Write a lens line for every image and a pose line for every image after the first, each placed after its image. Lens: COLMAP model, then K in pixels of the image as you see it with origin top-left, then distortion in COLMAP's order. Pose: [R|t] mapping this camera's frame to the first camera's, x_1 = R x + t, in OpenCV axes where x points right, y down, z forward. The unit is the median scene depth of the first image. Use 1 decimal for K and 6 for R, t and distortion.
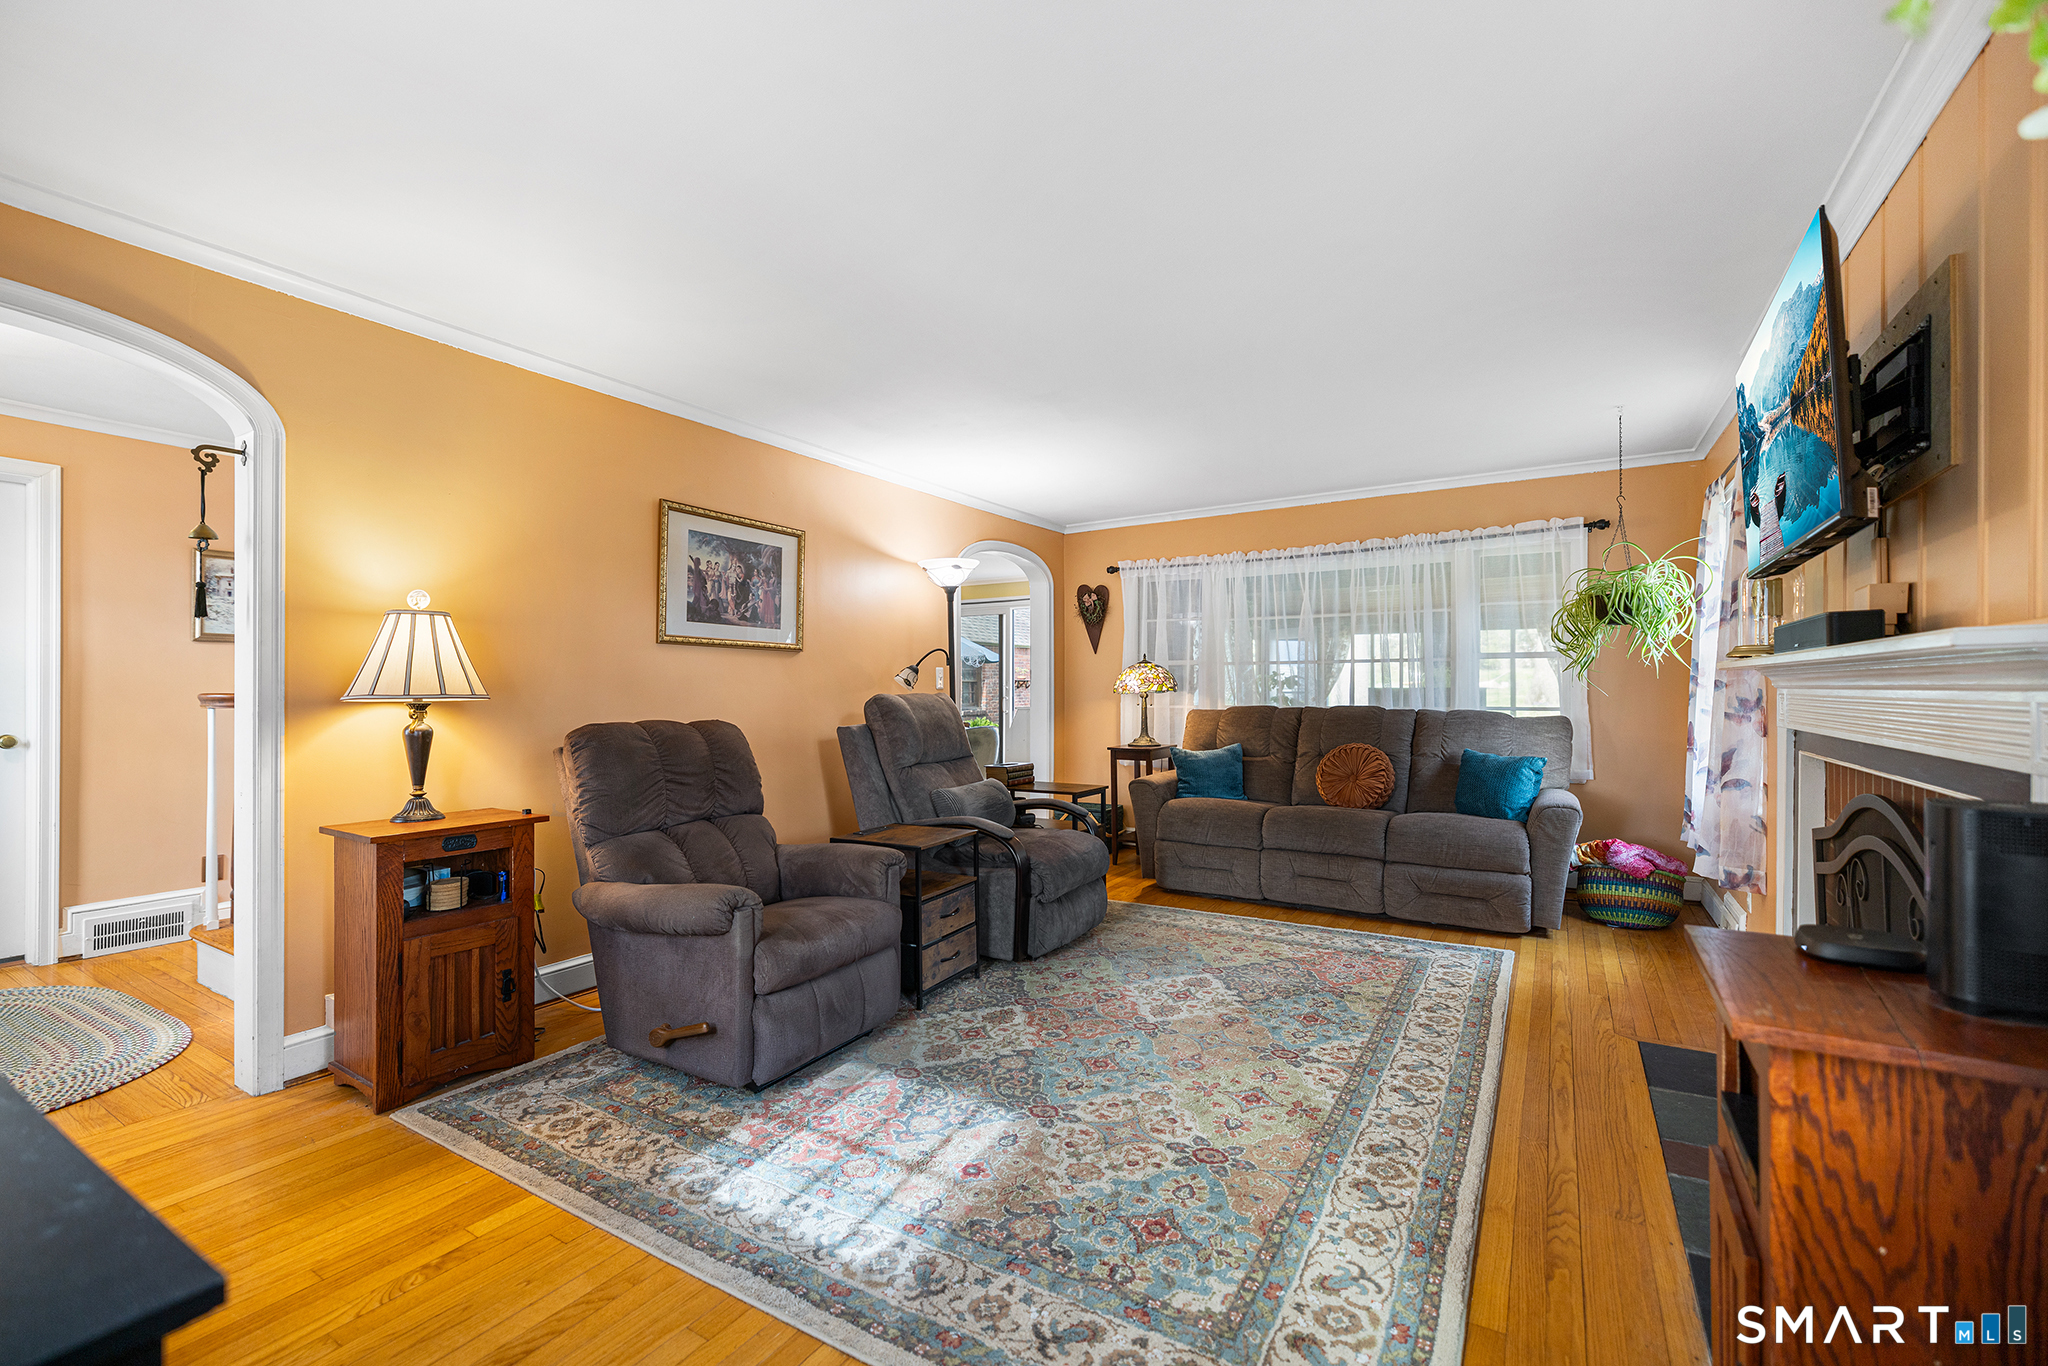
lens RADIAL K [[864.4, 0, 1025.9], [0, 864.4, 681.0], [0, 0, 1]] dist [-0.002548, 0.000346]
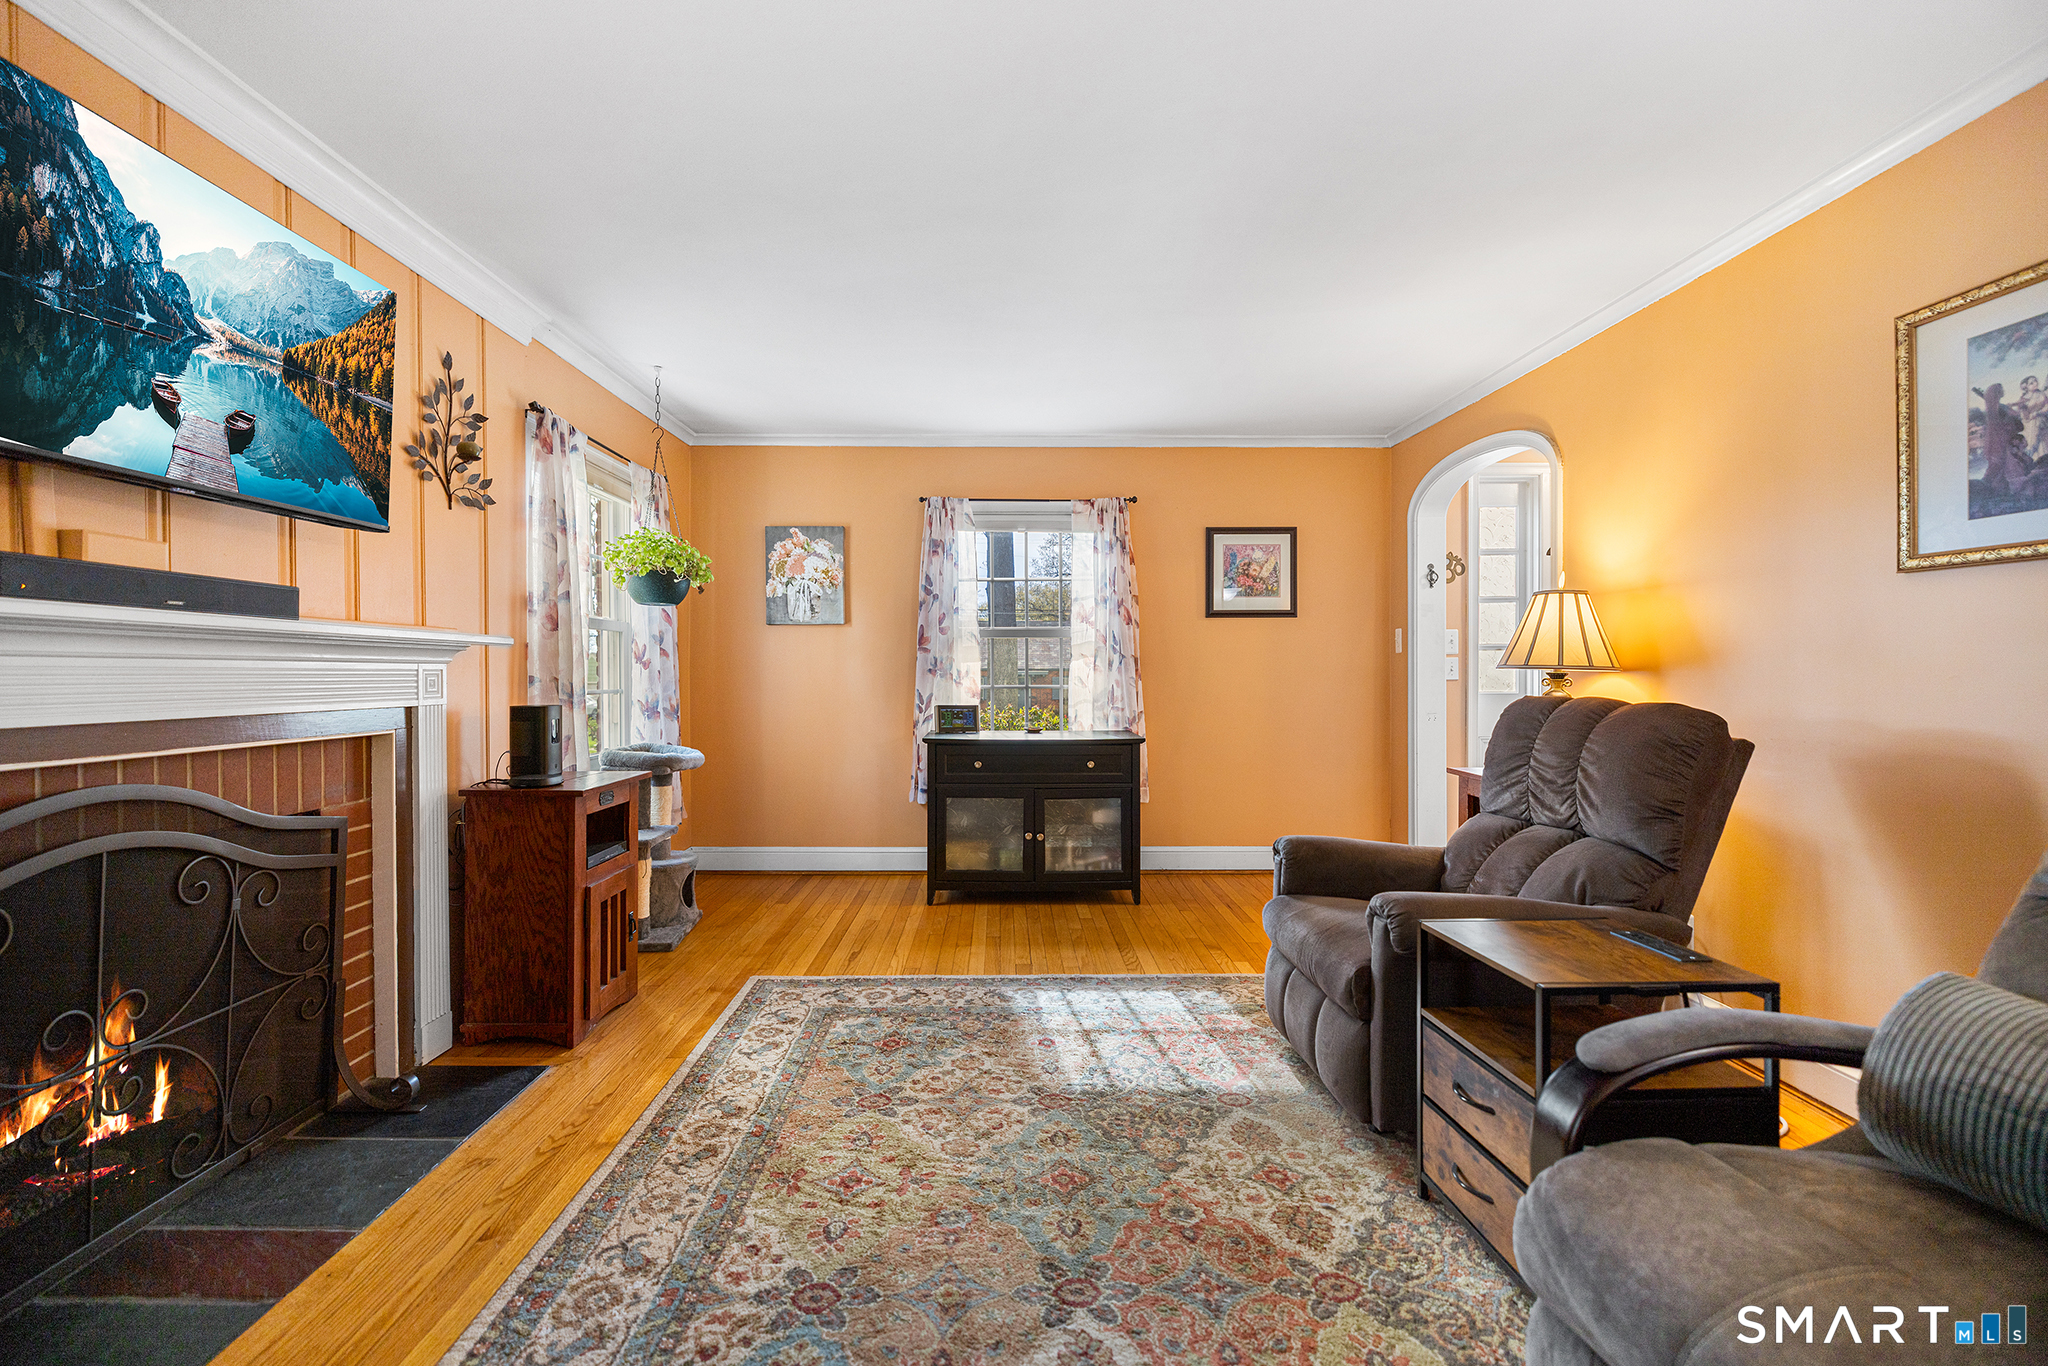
lens RADIAL K [[864.4, 0, 1014.8], [0, 864.4, 679.2], [0, 0, 1]] dist [-0.002548, 0.000346]
pose [[-0.848007, 0.007867, -0.529927, 0.596333], [0.008252, 0.999965, 0.001640, 0.032267], [0.529921, -0.002982, -0.848042, 1.902573]]
